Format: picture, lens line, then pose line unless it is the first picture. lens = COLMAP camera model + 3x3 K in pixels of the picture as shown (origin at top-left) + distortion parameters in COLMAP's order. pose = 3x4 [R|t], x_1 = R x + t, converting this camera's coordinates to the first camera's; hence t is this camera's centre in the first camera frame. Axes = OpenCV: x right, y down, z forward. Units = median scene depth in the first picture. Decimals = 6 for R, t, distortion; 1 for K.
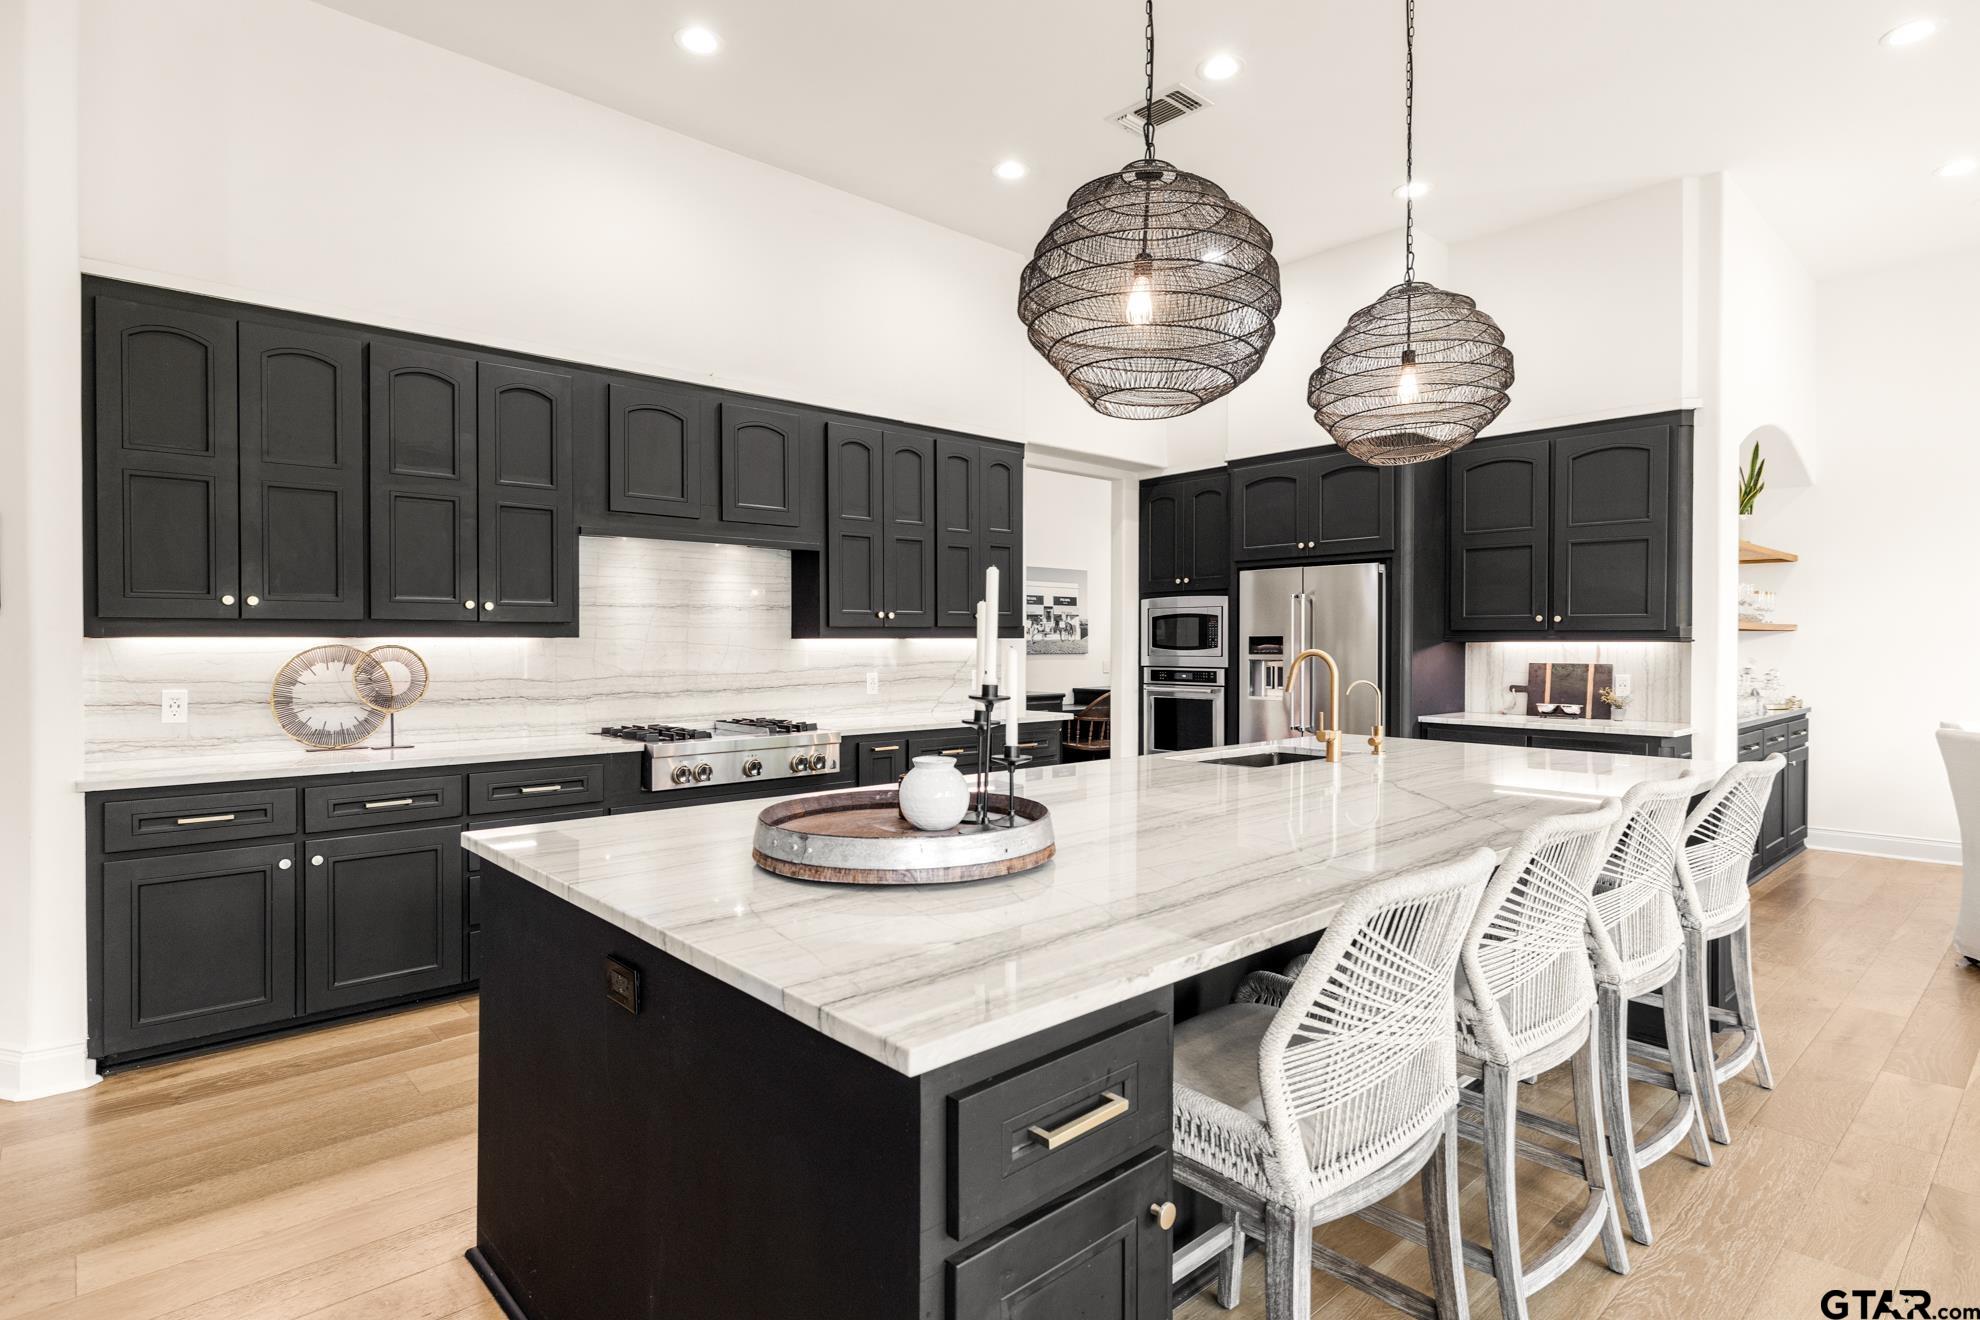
lens RADIAL K [[1016.9, 0, 989.0], [0, 1016.9, 649.7], [0, 0, 1]] dist [-0.002141, -0.000130]
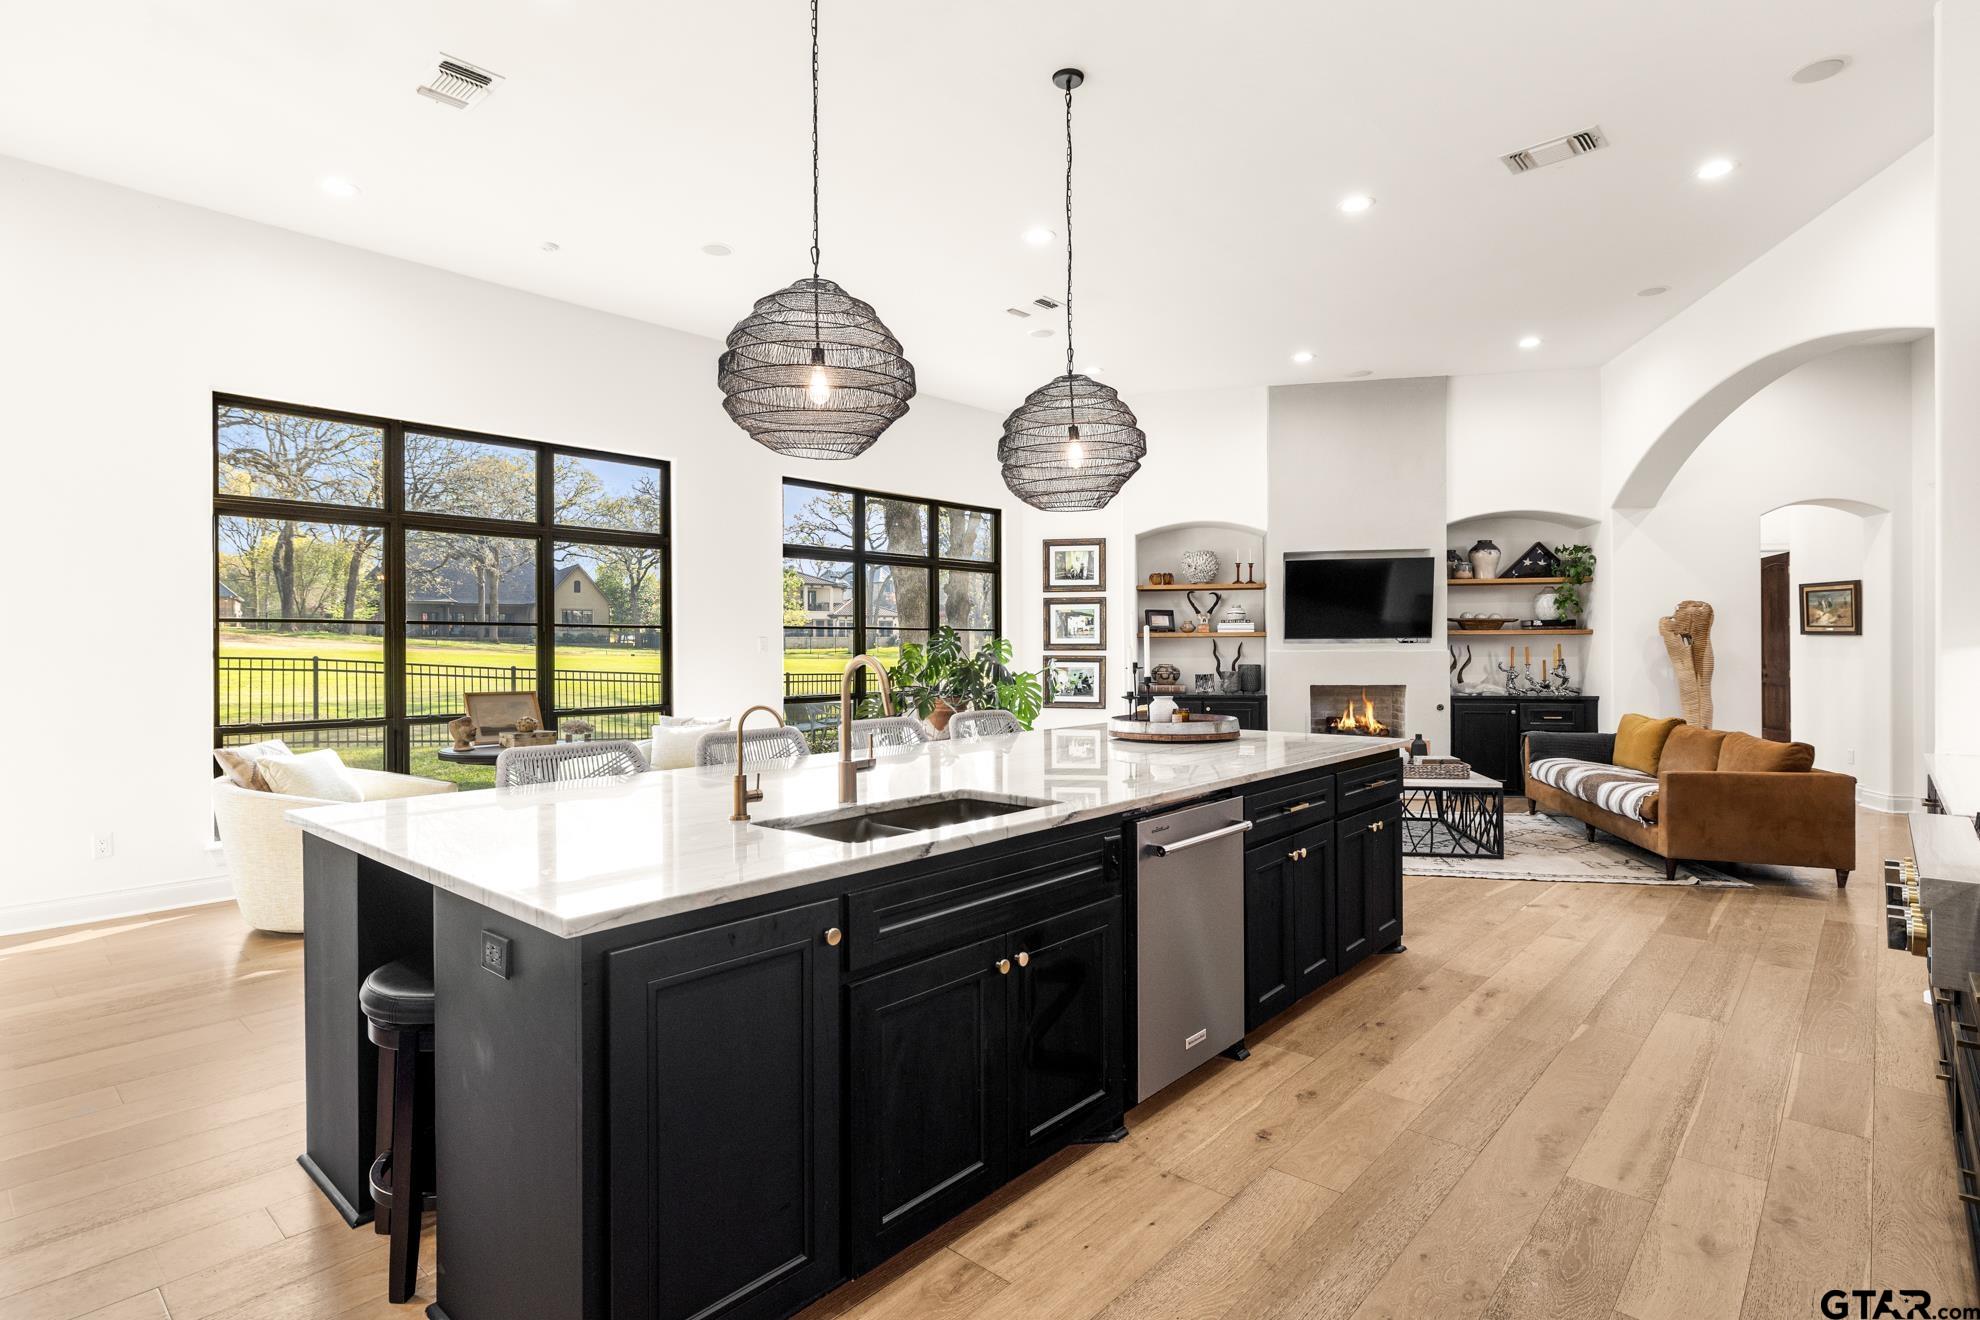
lens RADIAL K [[994.5, 0, 987.4], [0, 994.5, 649.6], [0, 0, 1]] dist [-0.000917, -0.000068]
pose [[-0.994633, 0.004724, -0.103359, 0.198989], [0.003733, 0.999945, 0.009784, -0.007118], [0.103400, 0.009345, -0.994596, 1.120177]]
